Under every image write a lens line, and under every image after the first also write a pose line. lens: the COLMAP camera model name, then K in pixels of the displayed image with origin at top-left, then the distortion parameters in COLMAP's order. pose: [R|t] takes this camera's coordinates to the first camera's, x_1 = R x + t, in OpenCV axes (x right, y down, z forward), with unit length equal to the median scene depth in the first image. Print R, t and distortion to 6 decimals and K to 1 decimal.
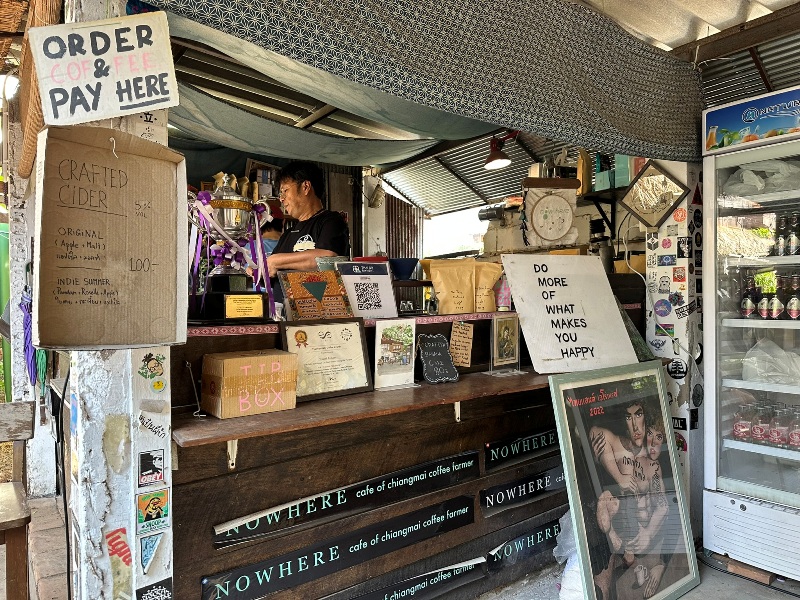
lens RADIAL K [[570.8, 0, 399.2], [0, 570.8, 312.3], [0, 0, 1]] dist [0.096147, -0.110698]
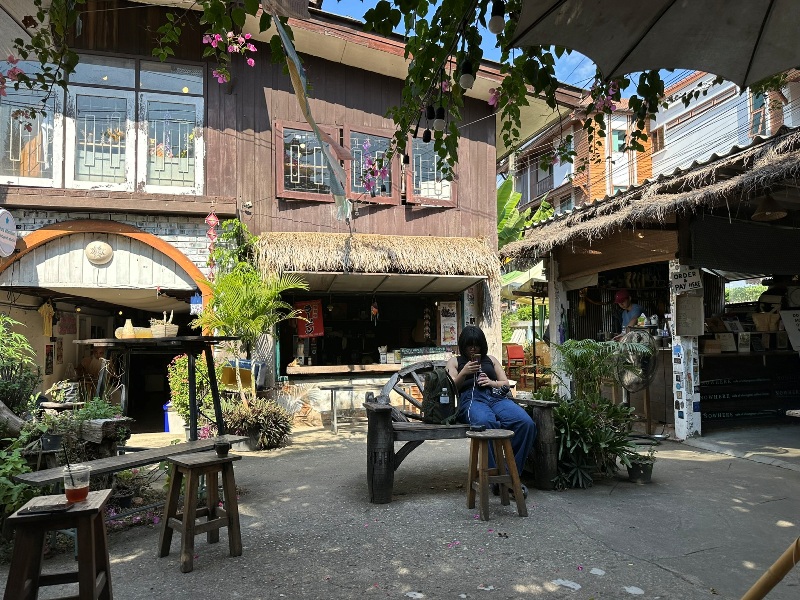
lens RADIAL K [[570.8, 0, 399.2], [0, 570.8, 312.3], [0, 0, 1]] dist [0.096147, -0.110698]
pose [[0.925388, -0.011896, -0.378835, -0.598539], [-0.007316, 0.998761, -0.049233, 0.080384], [0.378951, 0.048331, 0.924154, -3.030255]]
